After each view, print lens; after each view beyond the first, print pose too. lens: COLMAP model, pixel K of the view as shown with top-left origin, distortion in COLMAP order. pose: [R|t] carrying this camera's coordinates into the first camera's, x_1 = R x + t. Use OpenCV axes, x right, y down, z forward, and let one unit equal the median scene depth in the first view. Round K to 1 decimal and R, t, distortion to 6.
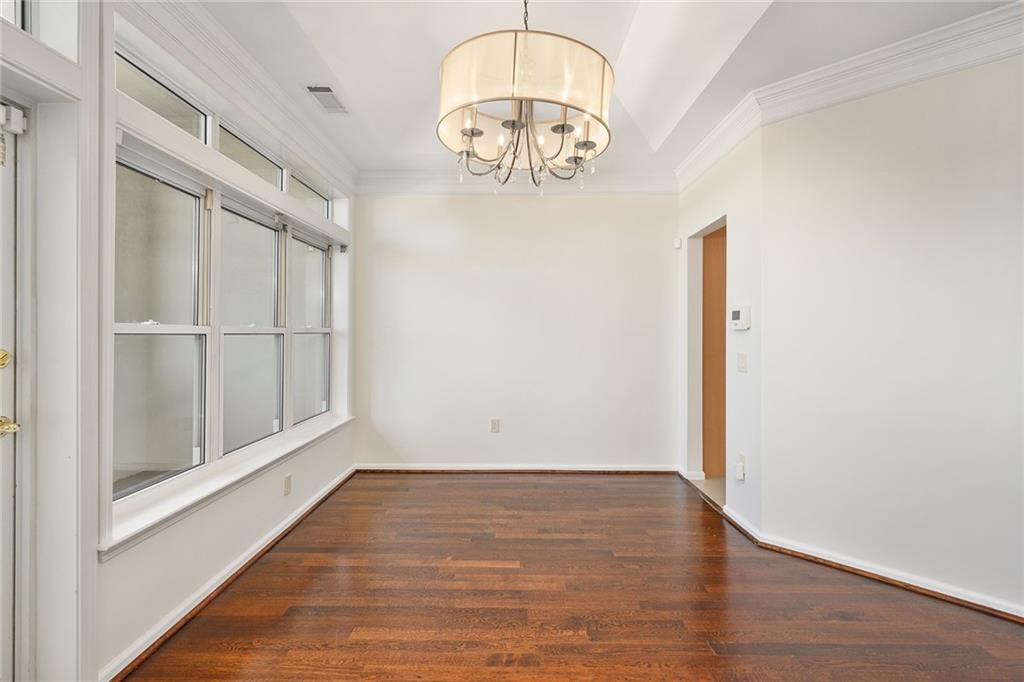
lens RADIAL K [[467.2, 0, 510.6], [0, 467.2, 335.3], [0, 0, 1]] dist [-0.000372, 0.000164]
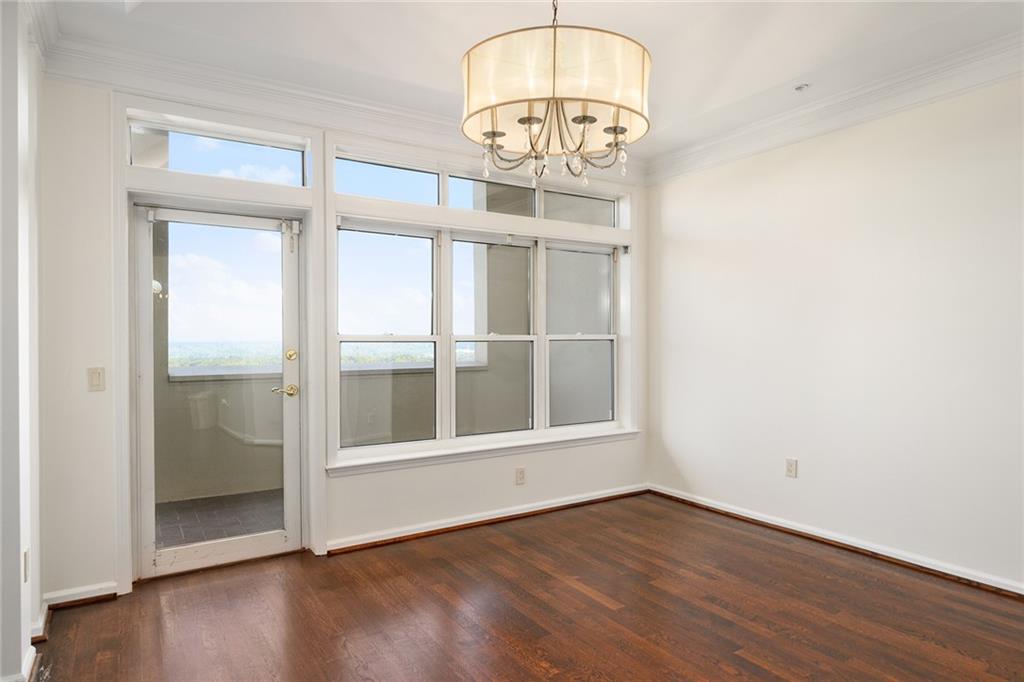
lens RADIAL K [[593.6, 0, 514.6], [0, 593.6, 341.8], [0, 0, 1]] dist [0.004787, -0.000213]
pose [[0.567771, 0.002985, -0.823181, 0.653503], [-0.002187, 0.999995, 0.002118, -0.003345], [0.823184, 0.000598, 0.567775, 0.173497]]
